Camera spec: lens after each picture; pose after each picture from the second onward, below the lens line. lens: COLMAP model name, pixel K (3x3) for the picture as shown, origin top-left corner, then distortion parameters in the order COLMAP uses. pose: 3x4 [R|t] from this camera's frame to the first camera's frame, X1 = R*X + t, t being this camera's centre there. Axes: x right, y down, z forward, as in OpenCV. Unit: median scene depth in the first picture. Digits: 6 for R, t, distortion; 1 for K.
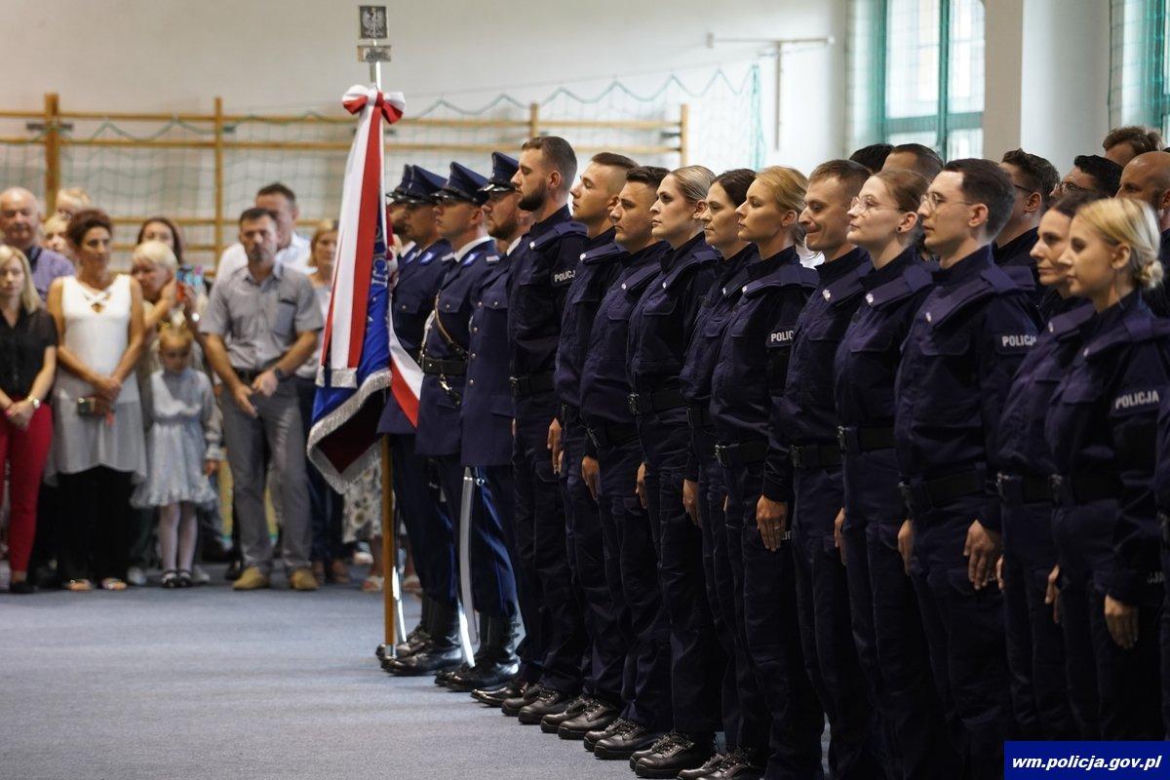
lens RADIAL K [[5142.8, 0, 613.8], [0, 5142.8, 391.5], [0, 0, 1]] dist [1.138911, -0.032555]
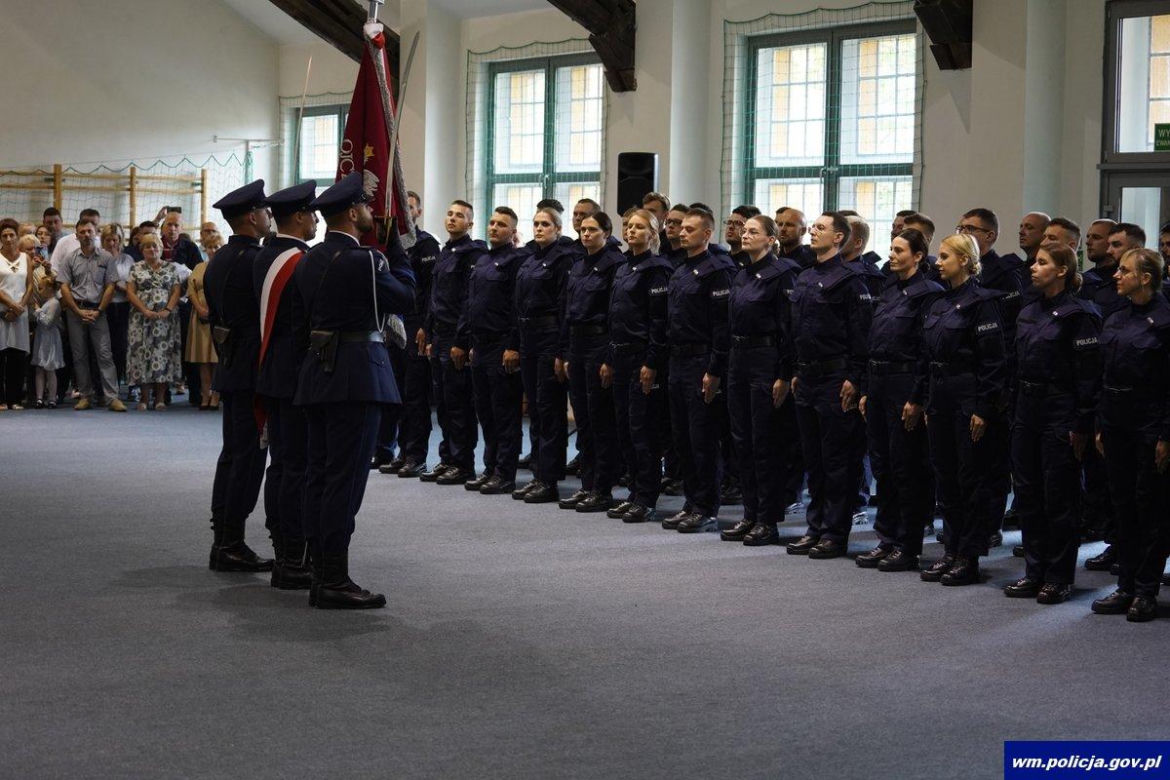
lens RADIAL K [[2446.1, 0, 585.0], [0, 2446.1, 390.0], [0, 0, 1]] dist [-0.067023, -0.230654]
pose [[0.944814, -0.004485, 0.327577, -0.196039], [-0.007020, 0.999400, 0.033931, -0.002764], [-0.327533, -0.034358, 0.944215, 0.044645]]
